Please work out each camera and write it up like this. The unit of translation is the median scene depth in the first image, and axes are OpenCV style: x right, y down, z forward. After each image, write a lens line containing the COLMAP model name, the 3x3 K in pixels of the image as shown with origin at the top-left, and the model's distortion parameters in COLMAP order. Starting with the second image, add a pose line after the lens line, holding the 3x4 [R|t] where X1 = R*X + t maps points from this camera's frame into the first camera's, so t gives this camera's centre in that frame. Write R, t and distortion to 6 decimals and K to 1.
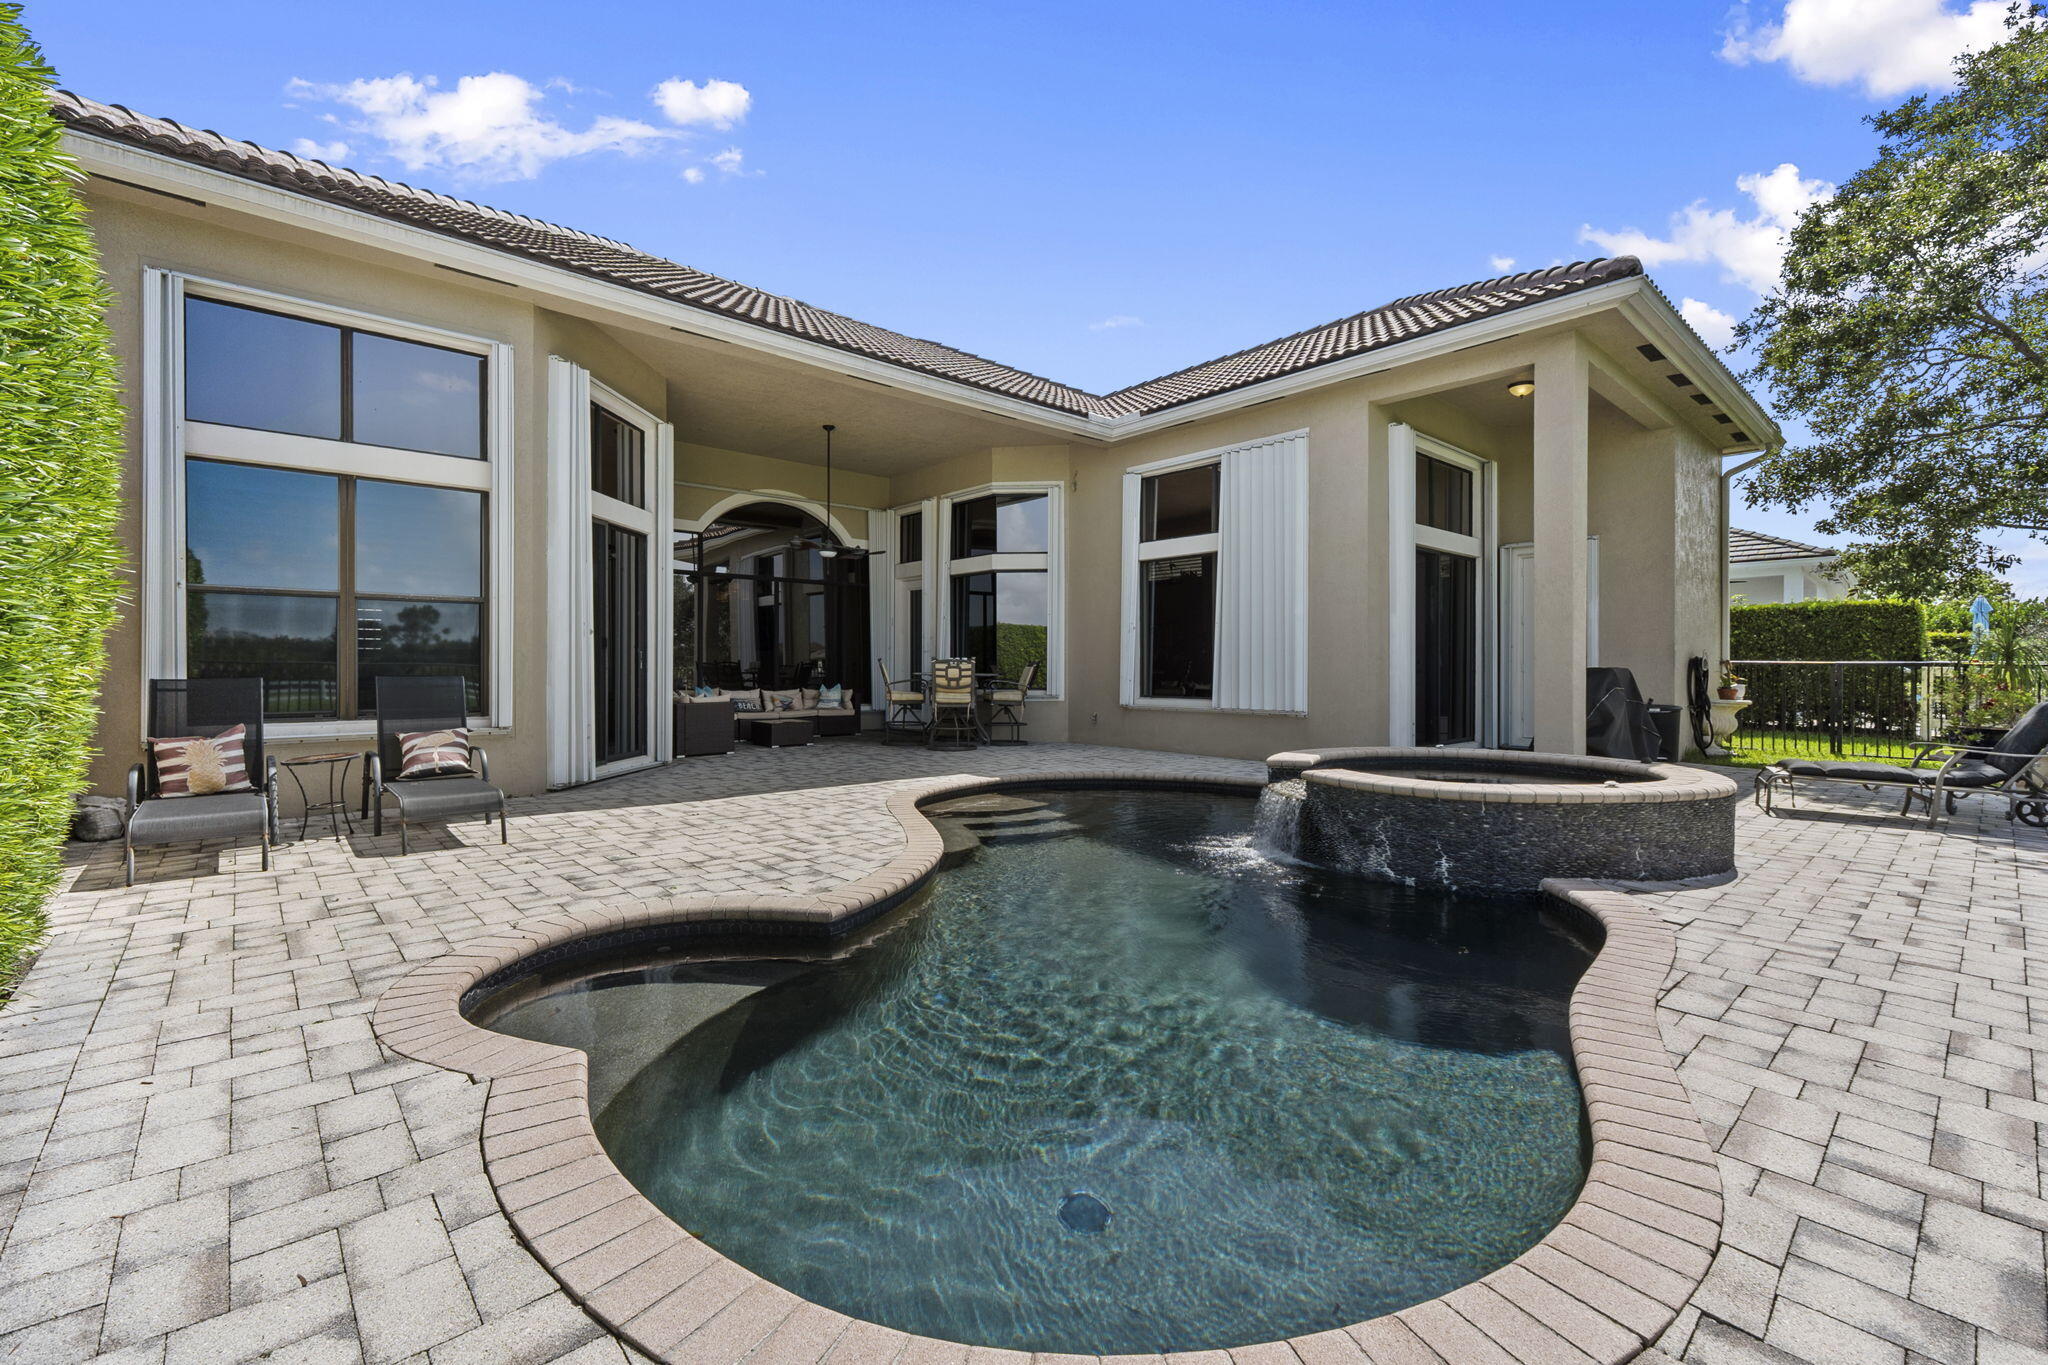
lens RADIAL K [[862.3, 0, 1024.0], [0, 862.3, 682.5], [0, 0, 1]] dist [0.002650, 0.000308]
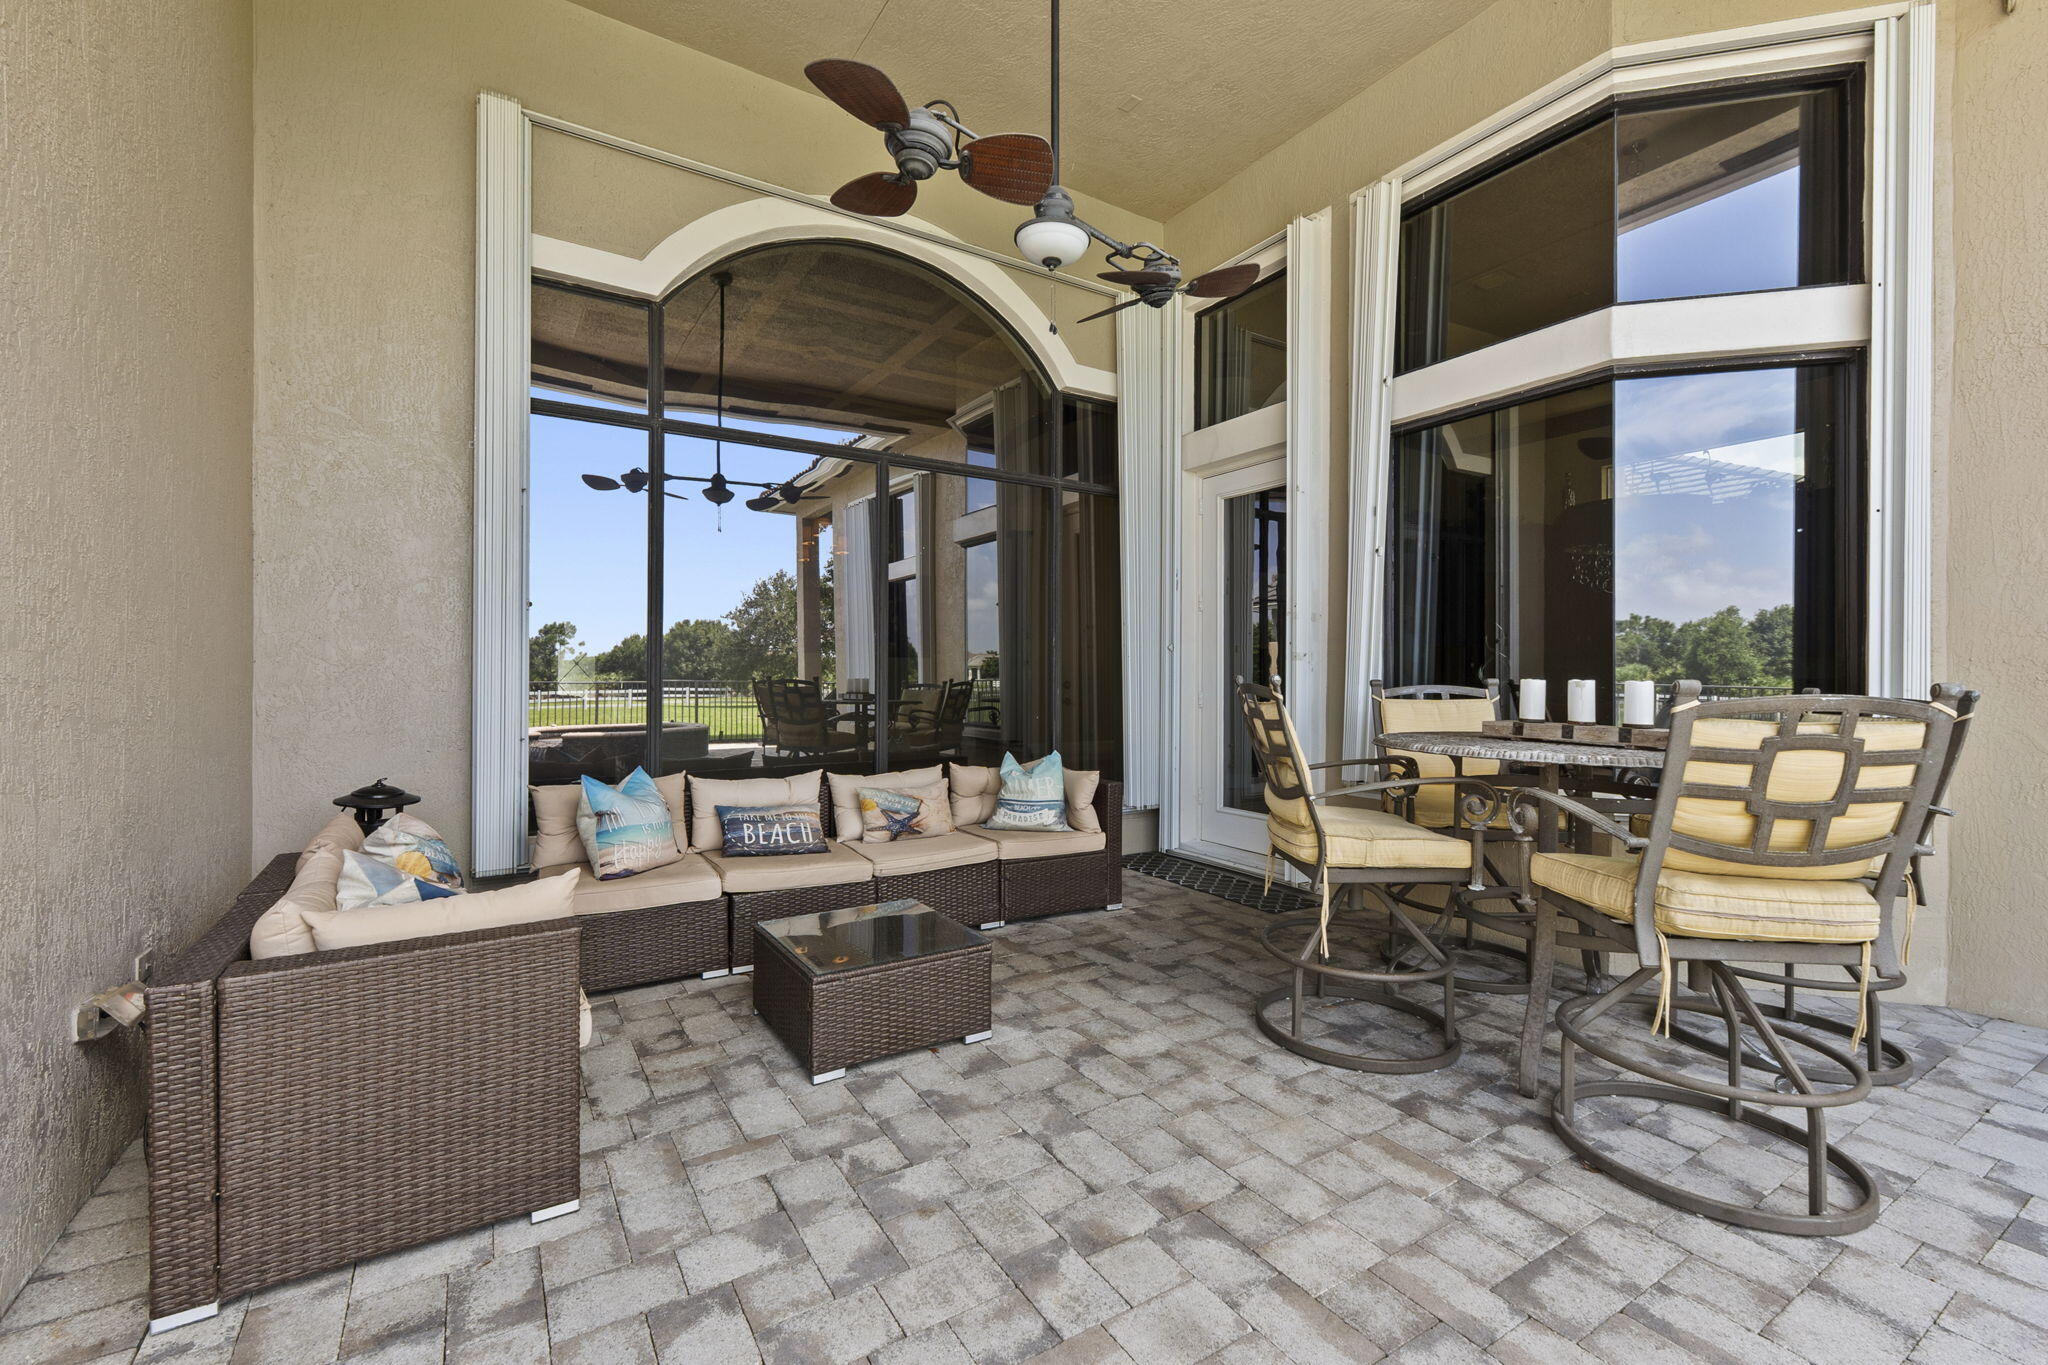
lens RADIAL K [[862.3, 0, 1024.0], [0, 862.3, 682.5], [0, 0, 1]] dist [0.002650, 0.000308]
pose [[0.984743, 0.001746, -0.174005, -0.168225], [-0.002878, 0.999976, -0.006255, -0.022948], [0.173990, 0.006660, 0.984725, 0.666115]]
